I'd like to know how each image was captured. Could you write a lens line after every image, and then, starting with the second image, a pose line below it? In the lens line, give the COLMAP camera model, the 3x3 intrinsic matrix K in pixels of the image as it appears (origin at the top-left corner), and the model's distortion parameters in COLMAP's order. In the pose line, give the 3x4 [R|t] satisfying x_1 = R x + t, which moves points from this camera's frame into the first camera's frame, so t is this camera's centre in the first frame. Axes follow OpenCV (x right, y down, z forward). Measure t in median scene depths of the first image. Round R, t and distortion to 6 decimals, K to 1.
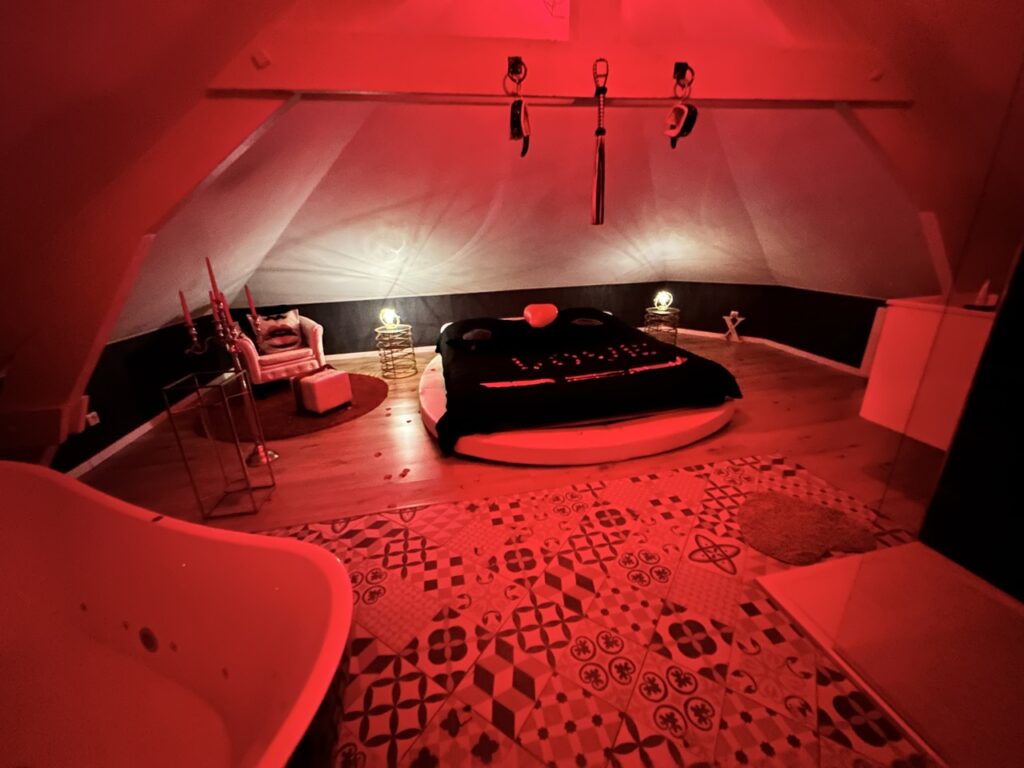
lens RADIAL K [[409.4, 0, 512.0], [0, 409.4, 384.0], [0, 0, 1]] dist [-0.002028, -0.000096]
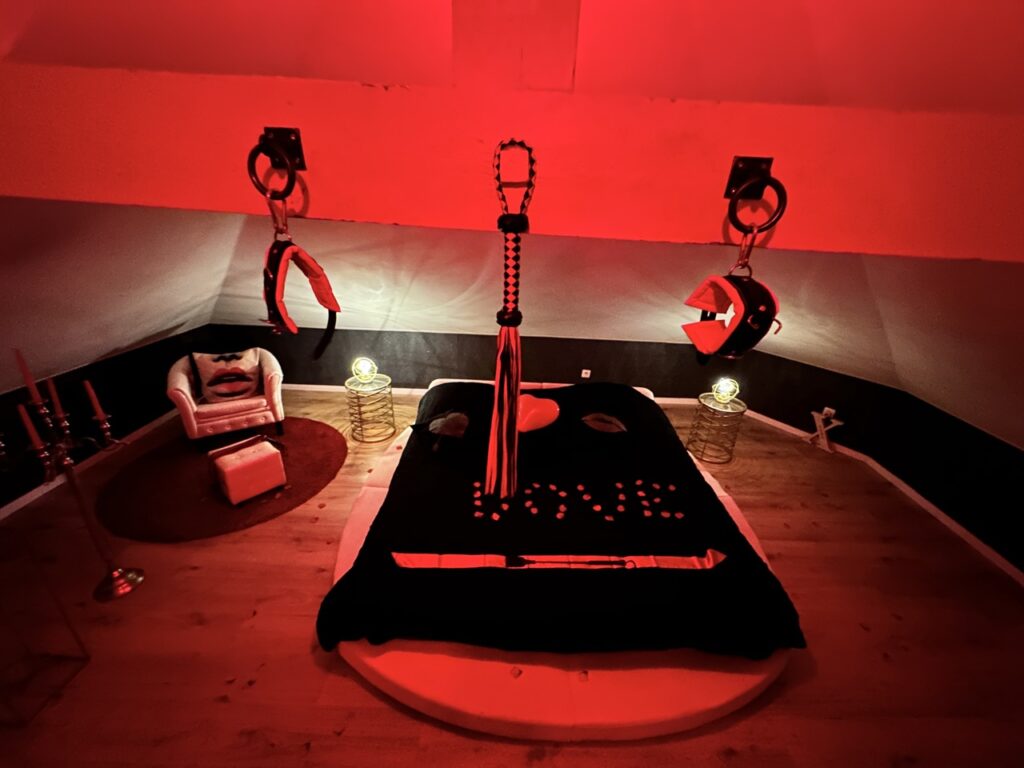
lens RADIAL K [[409.4, 0, 512.0], [0, 409.4, 384.0], [0, 0, 1]] dist [-0.002028, -0.000096]
pose [[0.976870, 0.152848, -0.149540, 0.124483], [-0.143962, 0.987202, 0.068606, -0.249797], [0.158113, -0.045491, 0.986373, 0.260297]]
